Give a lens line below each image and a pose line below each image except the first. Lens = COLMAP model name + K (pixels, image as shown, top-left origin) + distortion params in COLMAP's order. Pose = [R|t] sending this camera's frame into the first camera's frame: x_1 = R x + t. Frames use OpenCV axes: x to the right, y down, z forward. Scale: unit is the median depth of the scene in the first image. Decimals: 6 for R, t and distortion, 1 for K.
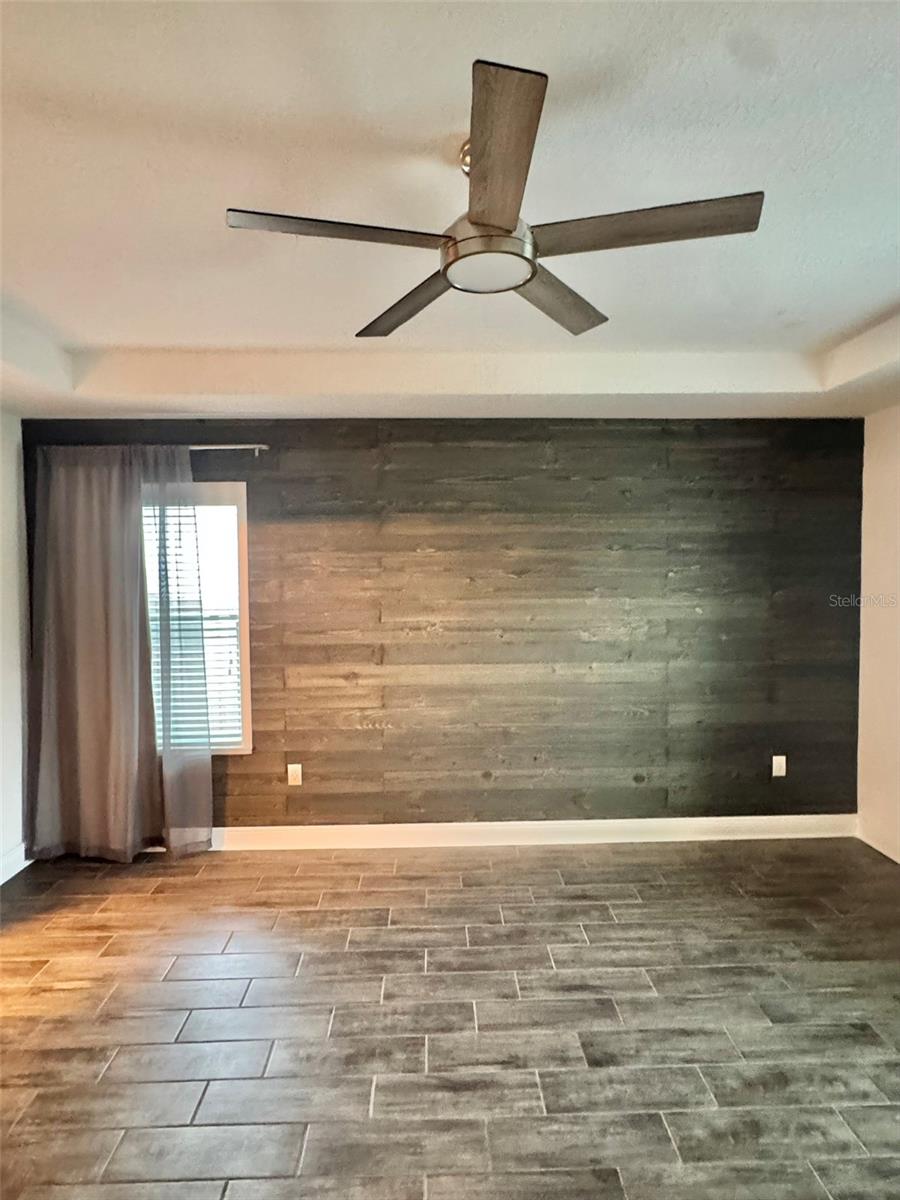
lens RADIAL K [[664.6, 0, 450.0], [0, 664.6, 600.0], [0, 0, 1]] dist [-0.003184, 0.000933]
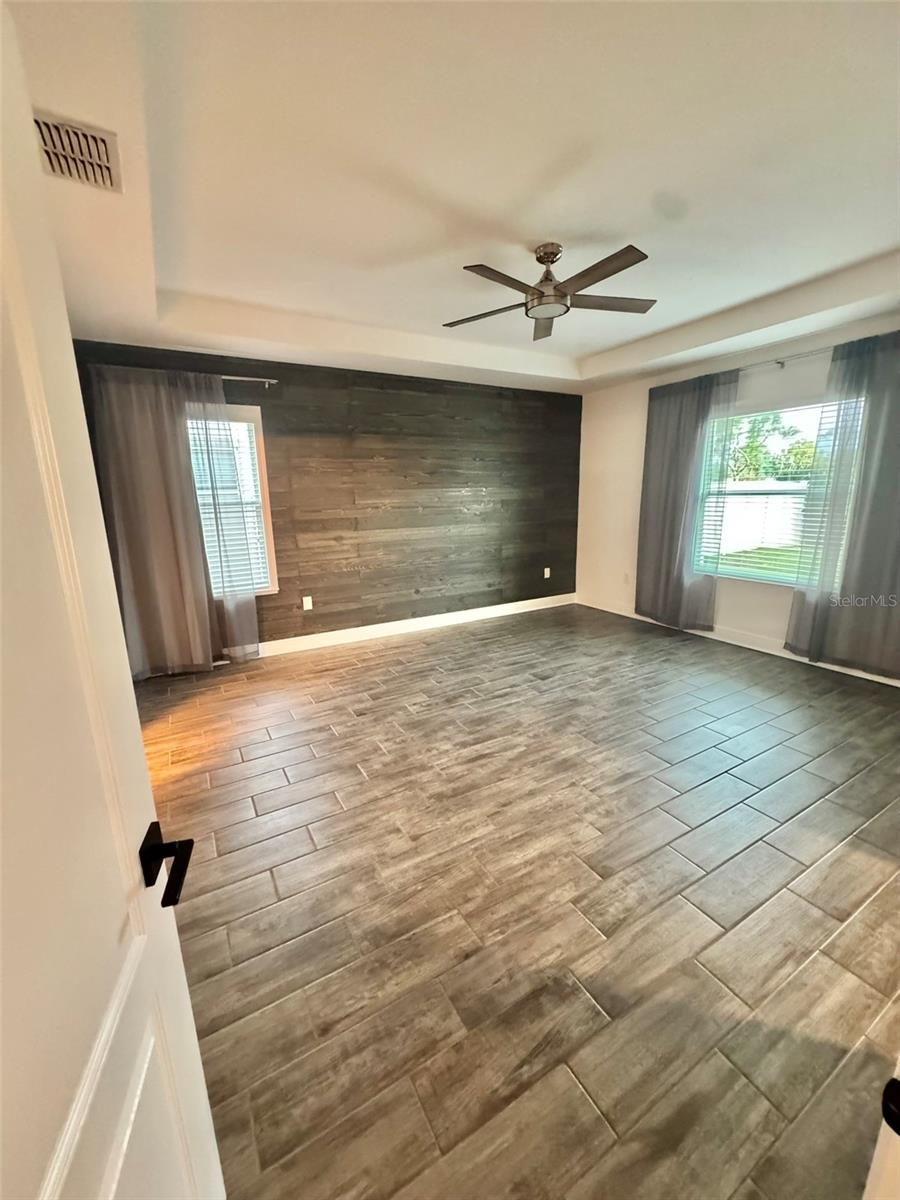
lens RADIAL K [[479.9, 0, 450.0], [0, 479.9, 600.0], [0, 0, 1]] dist [0.000071, -0.000164]
pose [[0.881629, -0.110947, 0.458717, -0.464742], [0.034516, 0.984530, 0.171785, 0.071582], [-0.470679, -0.135617, 0.871819, -0.157706]]
